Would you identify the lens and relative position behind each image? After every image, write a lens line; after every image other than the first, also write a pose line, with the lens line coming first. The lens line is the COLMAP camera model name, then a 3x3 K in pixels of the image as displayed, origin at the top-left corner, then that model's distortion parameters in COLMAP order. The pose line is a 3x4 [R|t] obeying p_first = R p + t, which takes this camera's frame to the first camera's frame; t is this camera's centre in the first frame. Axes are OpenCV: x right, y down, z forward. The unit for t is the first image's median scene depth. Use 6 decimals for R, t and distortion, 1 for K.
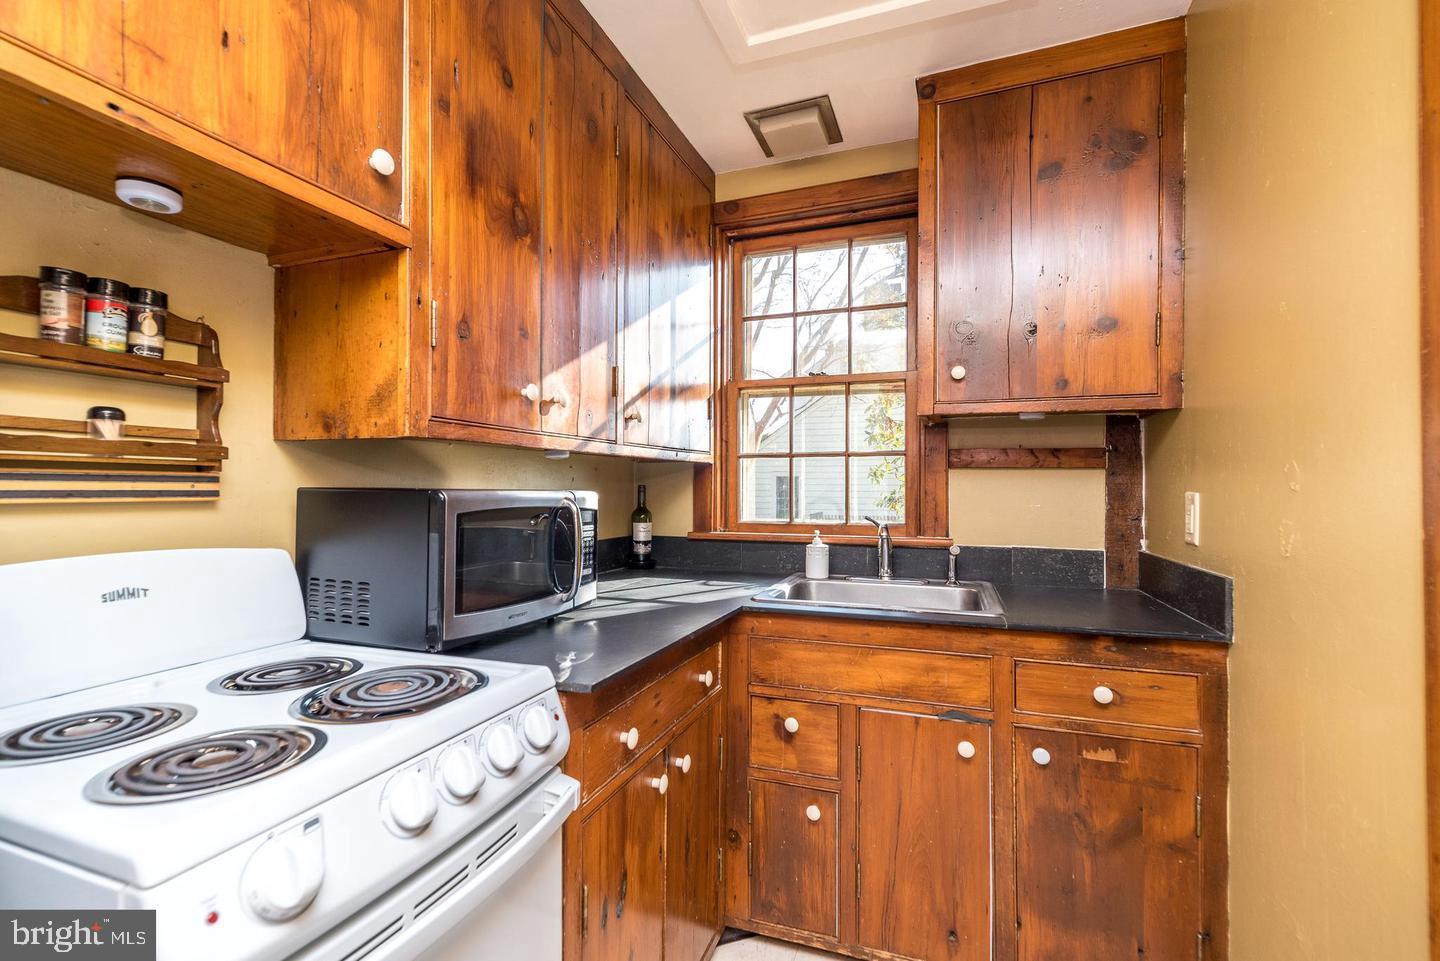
lens RADIAL K [[633.7, 0, 717.2], [0, 633.7, 485.8], [0, 0, 1]] dist [-0.000917, -0.000090]
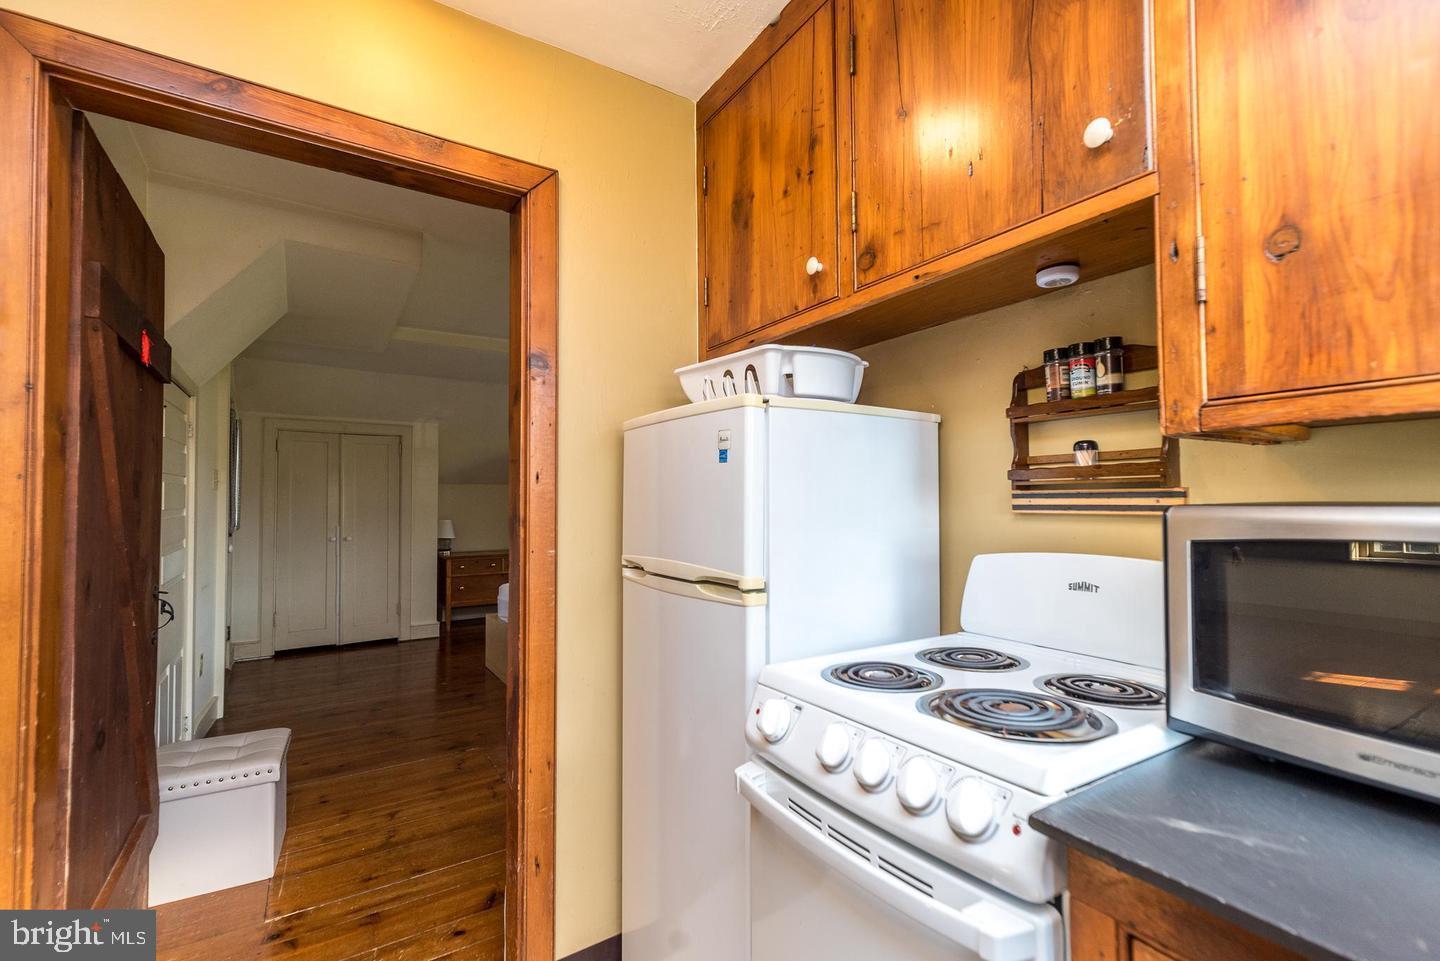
lens RADIAL K [[633.7, 0, 717.0], [0, 633.7, 485.7], [0, 0, 1]] dist [-0.000917, -0.000090]
pose [[-0.612714, -0.019954, -0.790053, 0.514133], [0.008809, 0.999447, -0.032074, 0.003122], [0.790256, -0.026611, -0.612199, 1.183754]]
